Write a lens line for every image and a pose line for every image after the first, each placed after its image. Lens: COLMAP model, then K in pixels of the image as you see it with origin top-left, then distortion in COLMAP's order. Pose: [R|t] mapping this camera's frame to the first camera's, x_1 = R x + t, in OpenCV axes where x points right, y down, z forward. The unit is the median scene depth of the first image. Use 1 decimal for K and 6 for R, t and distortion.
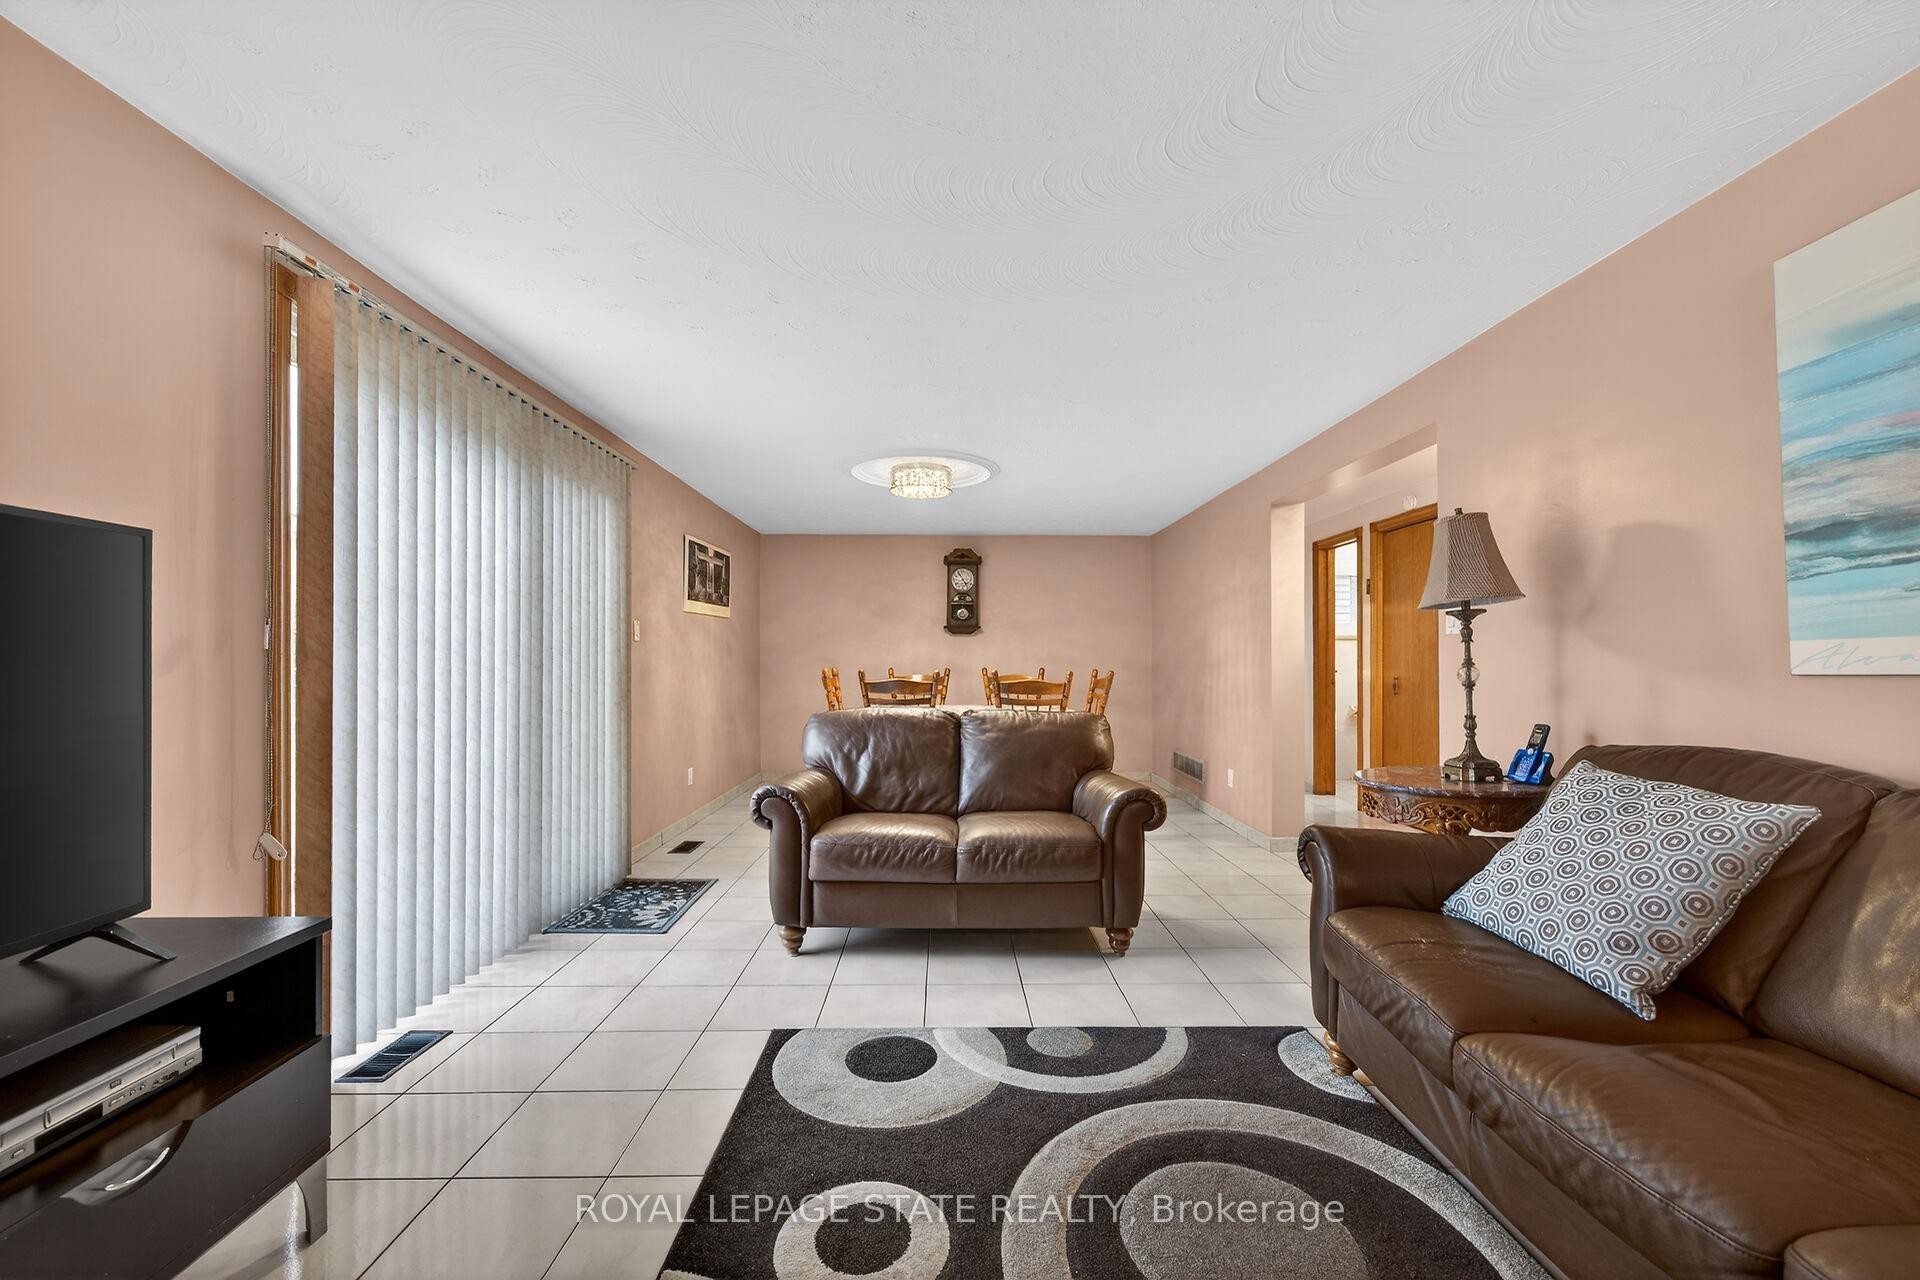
lens RADIAL K [[768.6, 0, 954.9], [0, 768.6, 655.3], [0, 0, 1]] dist [0.001961, -0.000015]
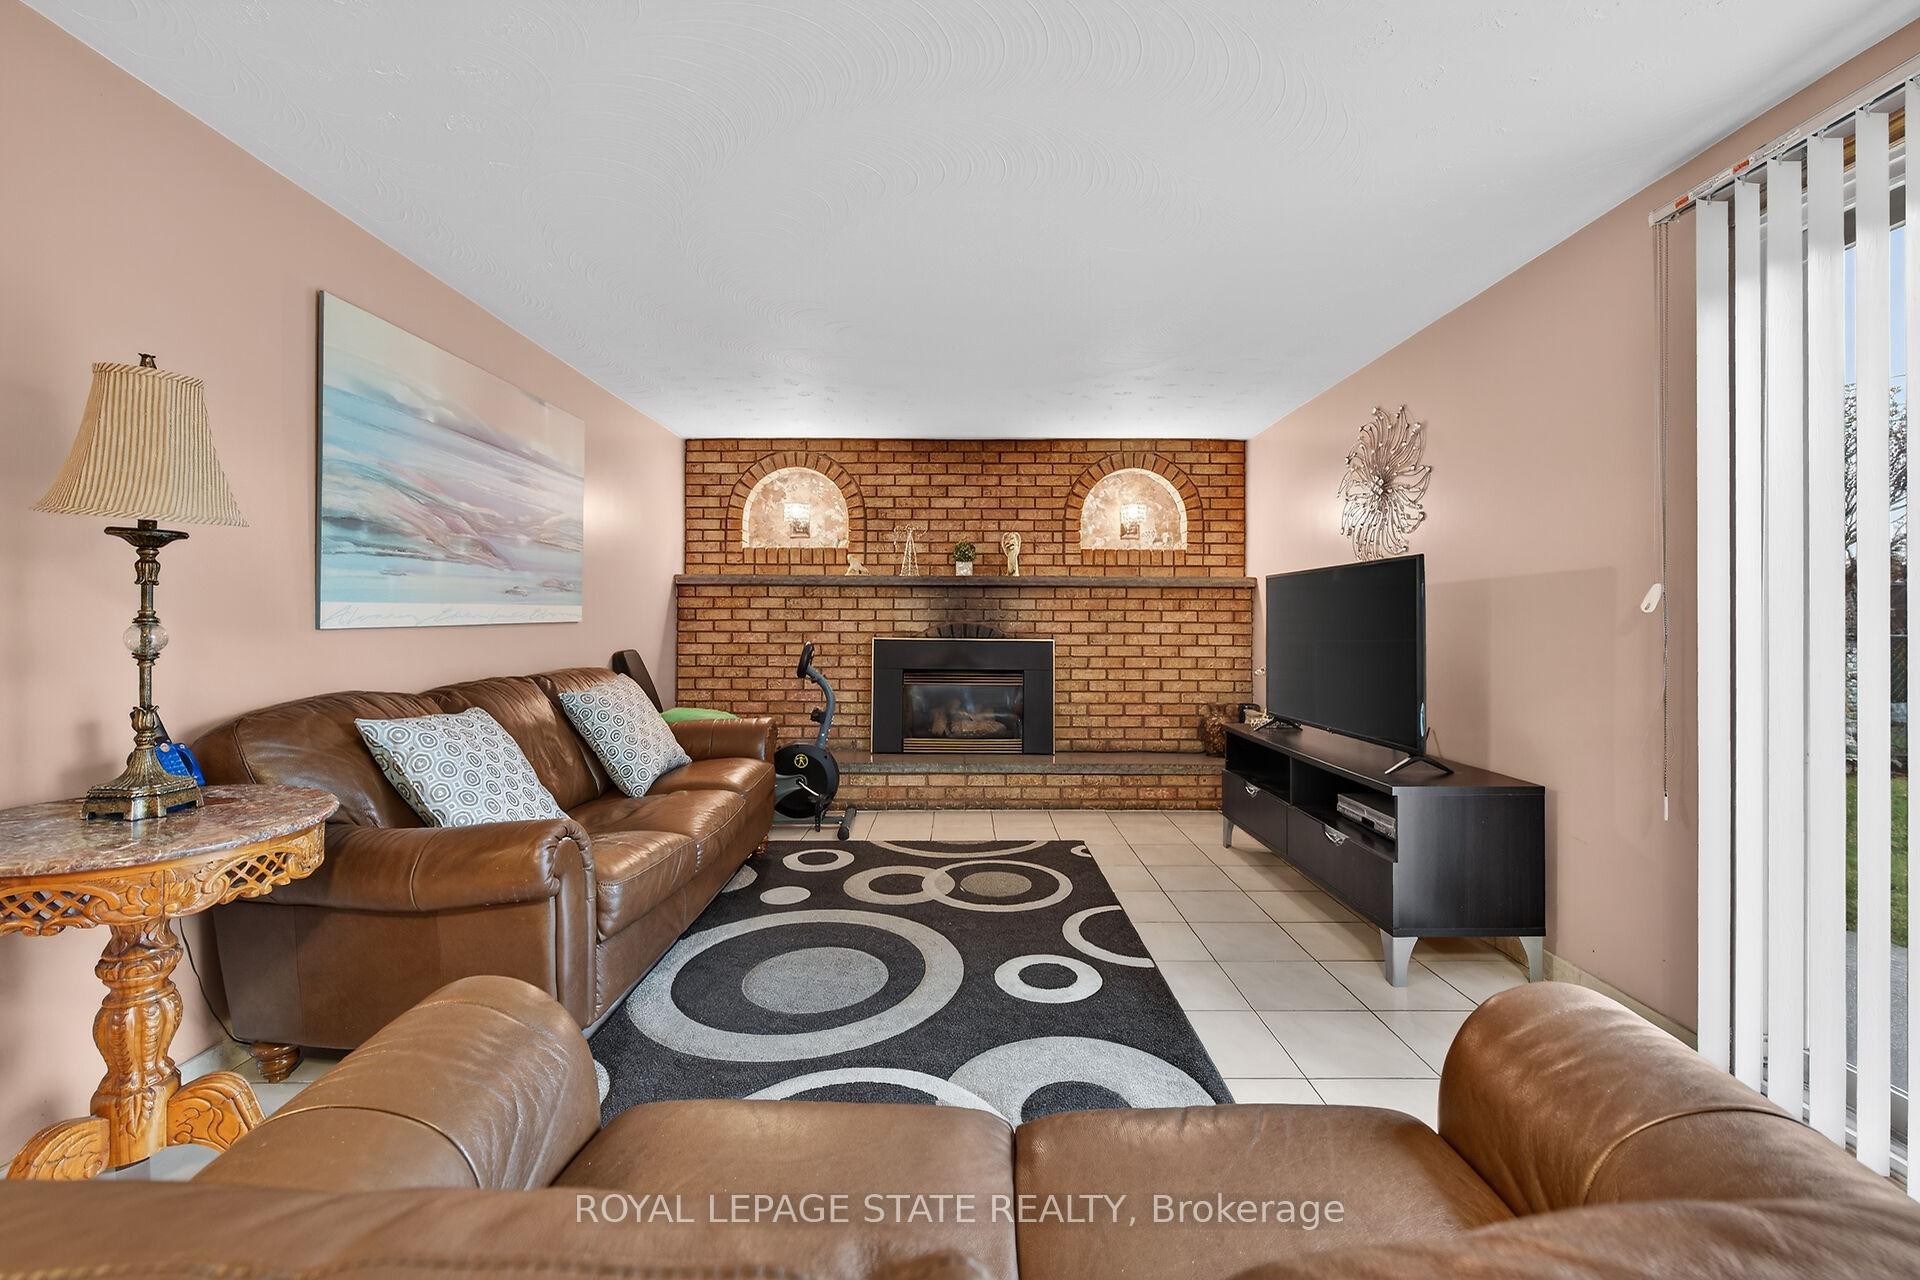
lens RADIAL K [[761.3, 0, 976.4], [0, 761.3, 622.7], [0, 0, 1]] dist [0.001414, -0.000241]
pose [[-0.999985, -0.004322, -0.003510, 0.026827], [-0.004284, 0.999932, -0.010887, 0.016348], [0.003556, -0.010872, -0.999935, 1.590701]]
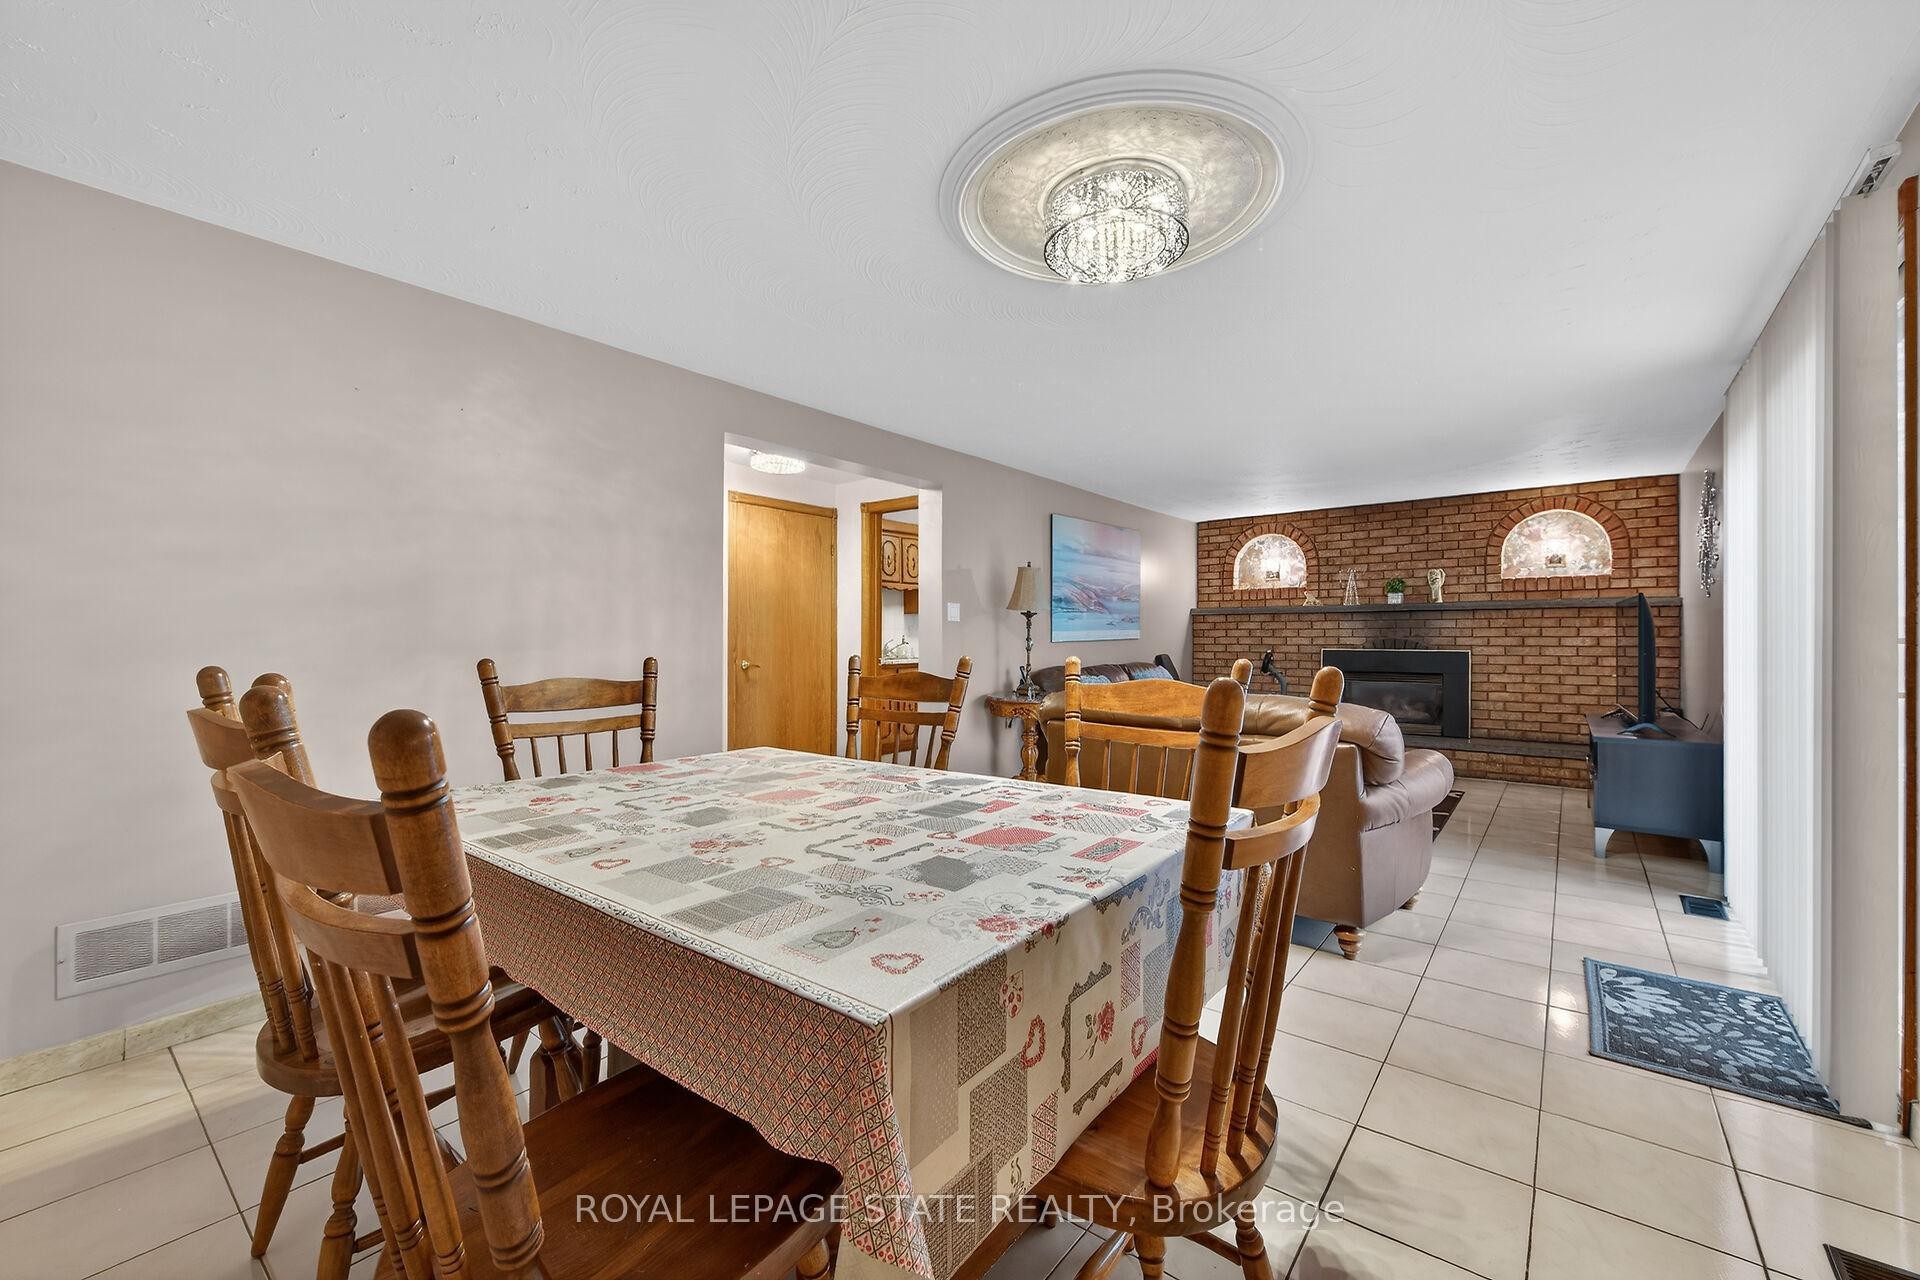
lens RADIAL K [[786.3, 0, 960.0], [0, 786.3, 640.0], [0, 0, 1]] dist [-0.001448, -0.000330]
pose [[-0.774583, -0.000916, 0.632471, -0.507373], [-0.005599, 0.999970, -0.005408, 0.025708], [-0.632447, -0.007730, -0.774565, 2.723750]]
